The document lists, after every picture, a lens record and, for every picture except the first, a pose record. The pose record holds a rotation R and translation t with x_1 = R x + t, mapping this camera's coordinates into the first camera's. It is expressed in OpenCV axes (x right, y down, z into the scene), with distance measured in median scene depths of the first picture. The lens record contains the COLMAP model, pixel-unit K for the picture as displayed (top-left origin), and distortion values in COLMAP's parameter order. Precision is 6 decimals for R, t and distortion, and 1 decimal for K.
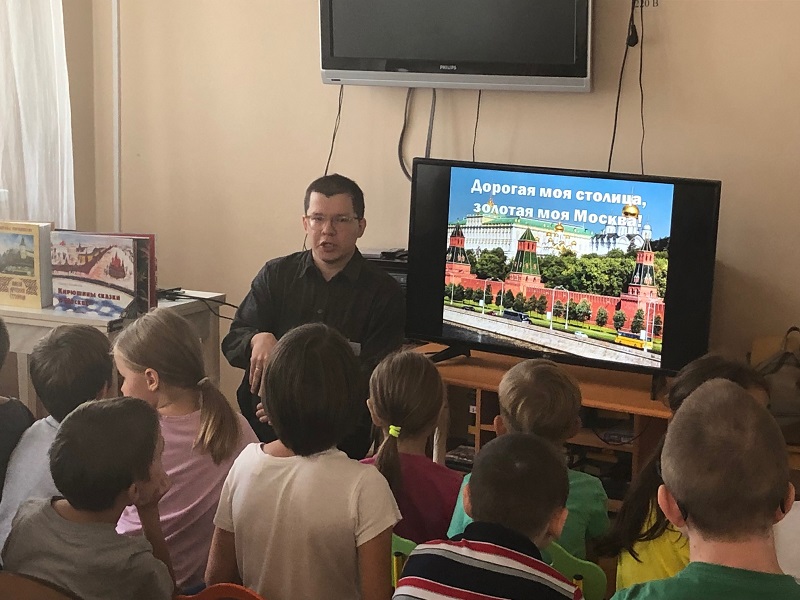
lens RADIAL K [[1641.1, 0, 405.5], [0, 1641.1, 302.2], [0, 0, 1]] dist [0.231194, 0.000000]
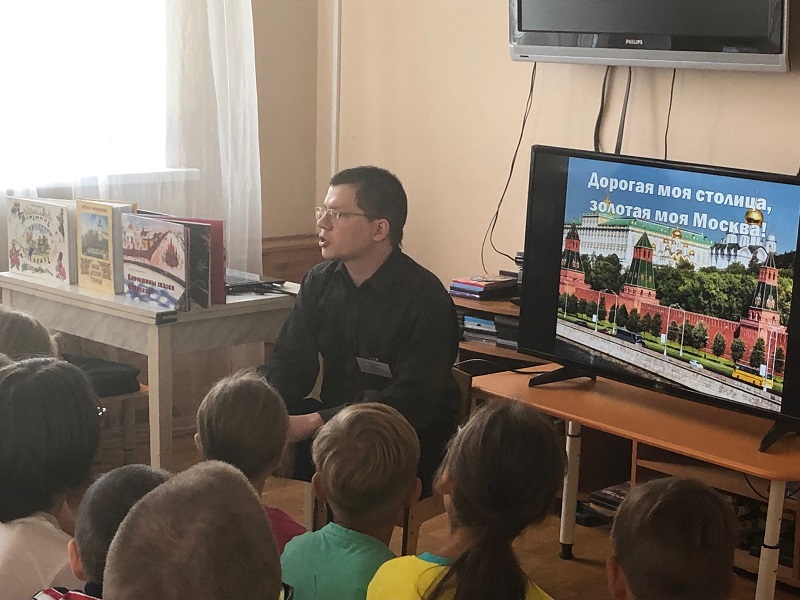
lens RADIAL K [[1641.1, 0, 395.5], [0, 1641.1, 300.5], [0, 0, 1]] dist [0.231194, 0.000000]
pose [[0.942076, 0.059435, -0.330091, 0.237206], [-0.057490, 0.998223, 0.015661, -0.016514], [0.330435, 0.004223, 0.943819, 0.166943]]
